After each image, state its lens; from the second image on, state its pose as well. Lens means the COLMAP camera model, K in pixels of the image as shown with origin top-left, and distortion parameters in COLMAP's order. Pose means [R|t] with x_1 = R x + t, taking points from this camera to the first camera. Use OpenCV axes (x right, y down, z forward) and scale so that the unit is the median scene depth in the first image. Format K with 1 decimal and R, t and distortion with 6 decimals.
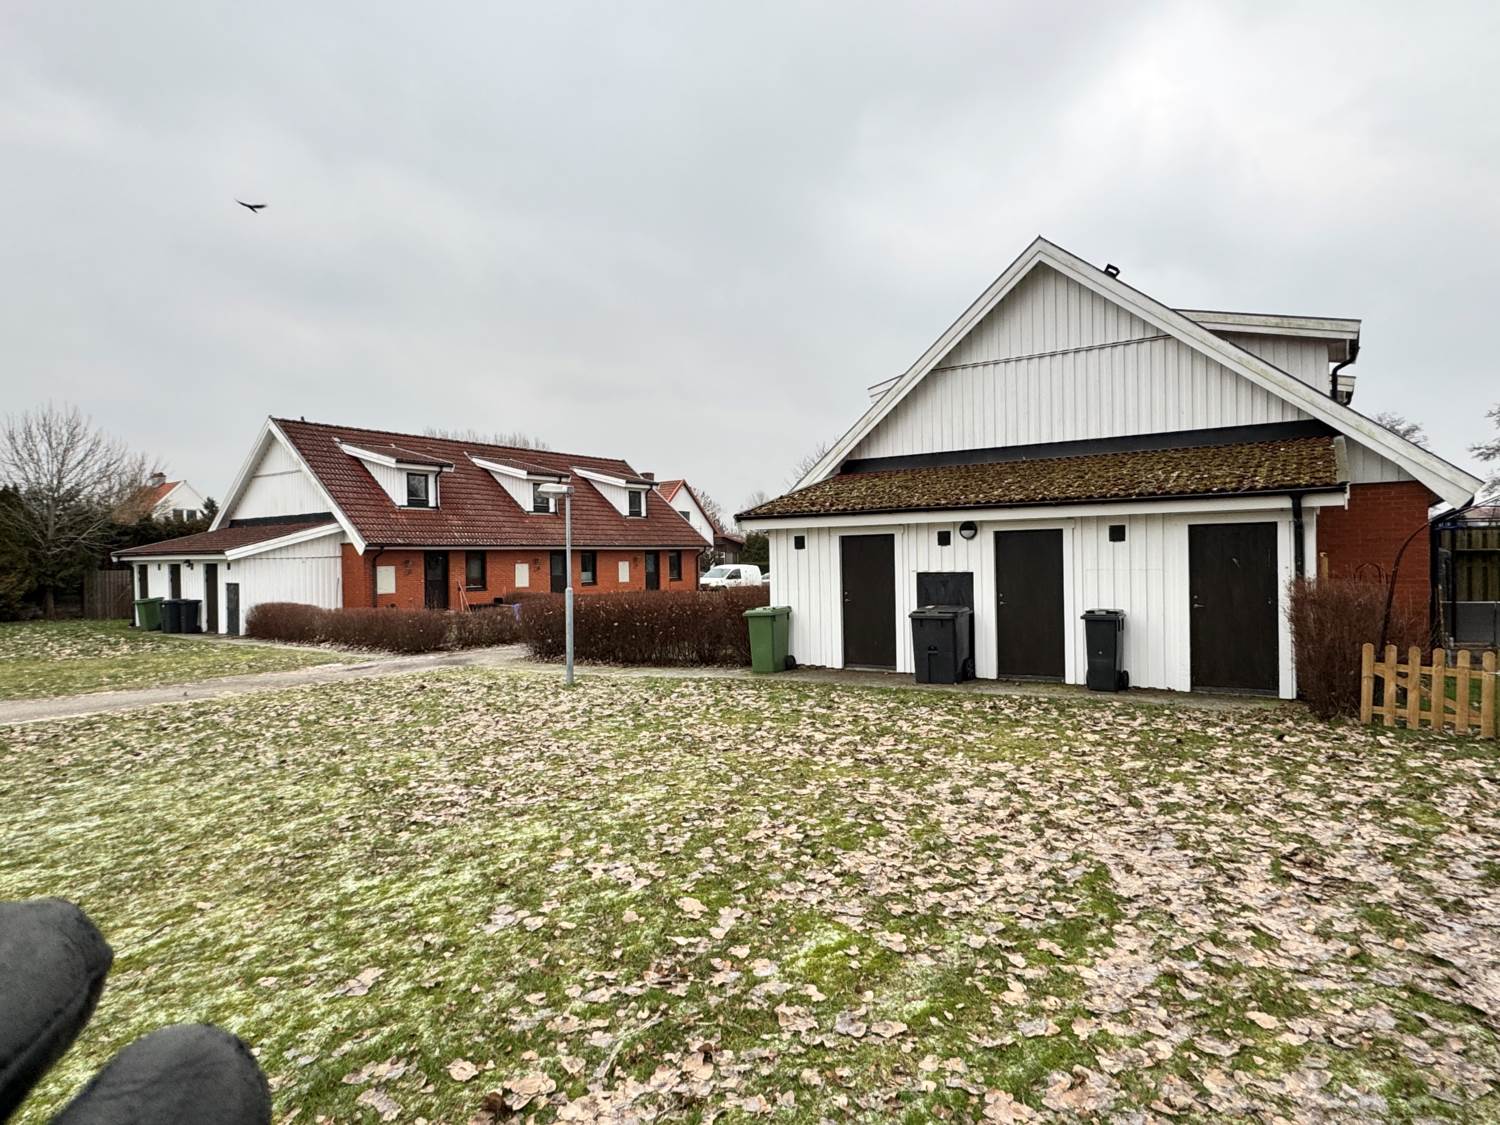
lens RADIAL K [[861.8, 0, 746.8], [0, 861.8, 566.1], [0, 0, 1]] dist [-0.003917, 0.005430]
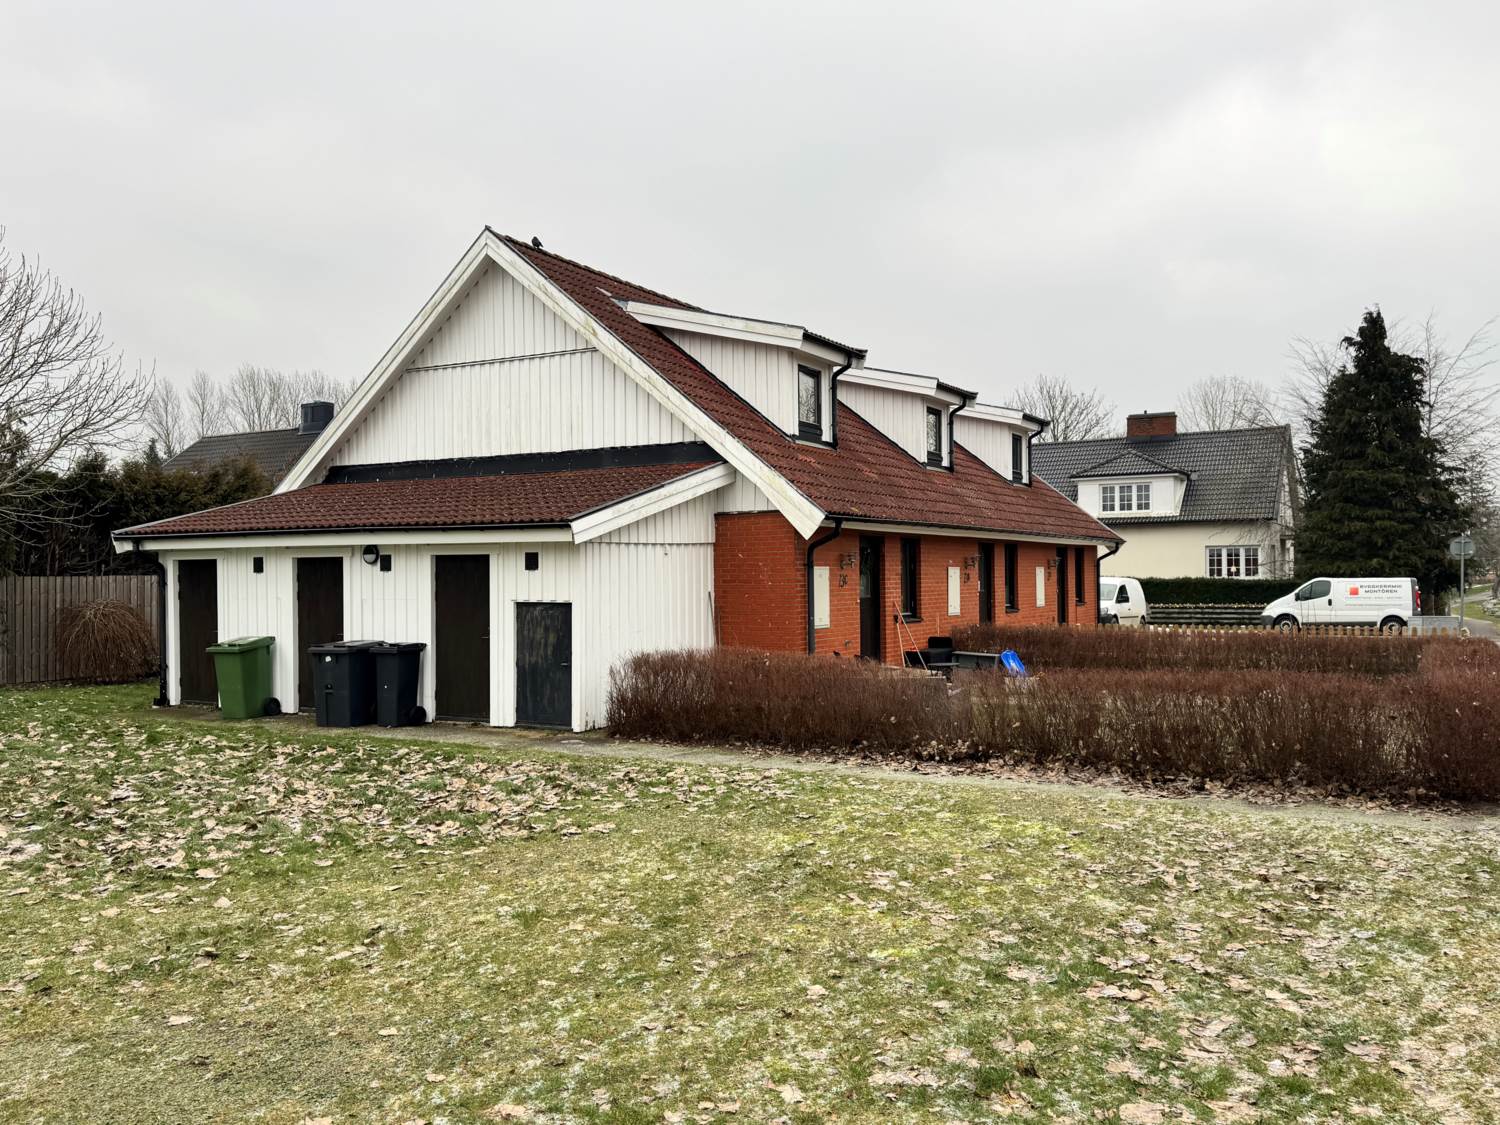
lens RADIAL K [[1197.4, 0, 750.6], [0, 1197.4, 576.4], [0, 0, 1]] dist [0.016661, -0.005597]
pose [[0.992620, 0.006260, 0.121103, -0.580839], [-0.004978, 0.999928, -0.010893, 0.013406], [-0.121163, 0.010210, 0.992580, 0.436375]]
